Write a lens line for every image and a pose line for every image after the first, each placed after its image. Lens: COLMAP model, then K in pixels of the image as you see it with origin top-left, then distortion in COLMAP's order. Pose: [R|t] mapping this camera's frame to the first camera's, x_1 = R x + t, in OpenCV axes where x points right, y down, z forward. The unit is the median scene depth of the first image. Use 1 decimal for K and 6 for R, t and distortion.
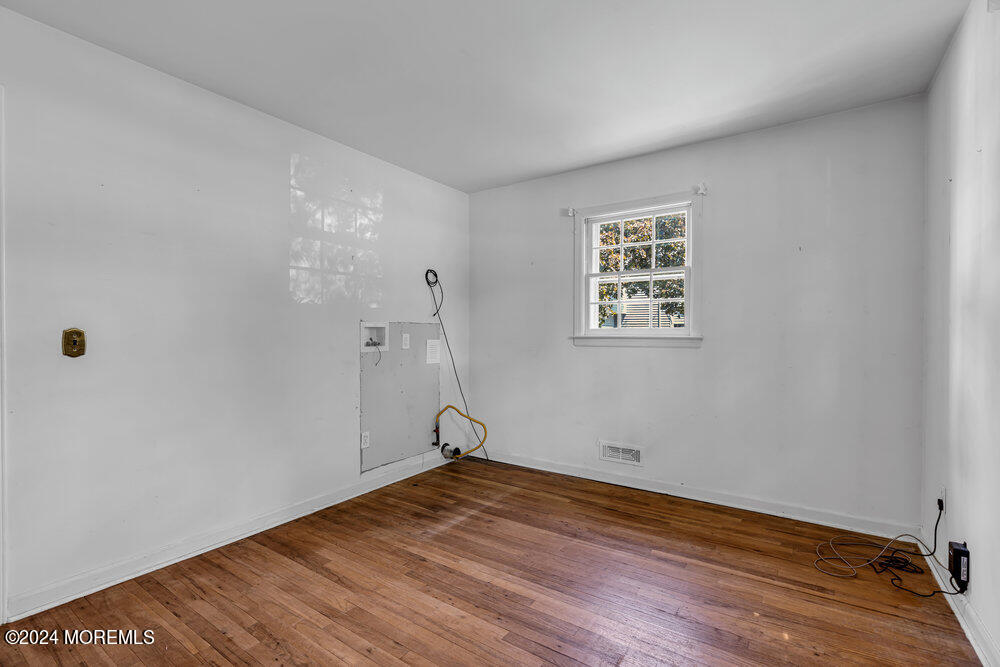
lens RADIAL K [[452.4, 0, 502.1], [0, 452.4, 335.0], [0, 0, 1]] dist [-0.002467, 0.001013]
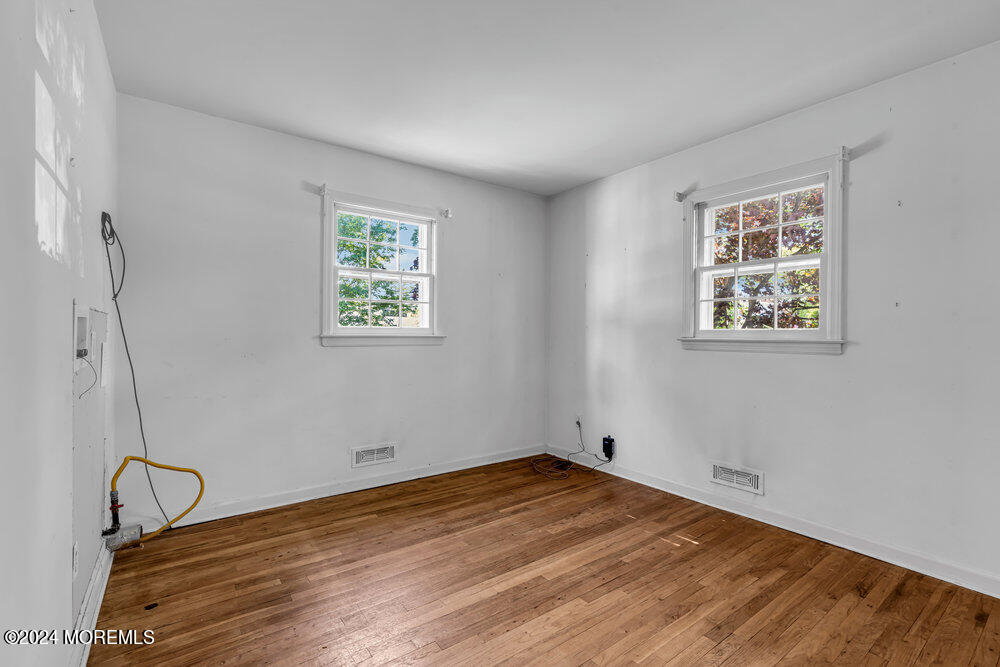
lens RADIAL K [[452.4, 0, 502.1], [0, 452.4, 335.0], [0, 0, 1]] dist [-0.002467, 0.001013]
pose [[0.327429, -0.001047, 0.944875, -0.639337], [-0.002978, 0.999993, 0.002140, -0.000758], [-0.944871, -0.003515, 0.327424, 0.467150]]
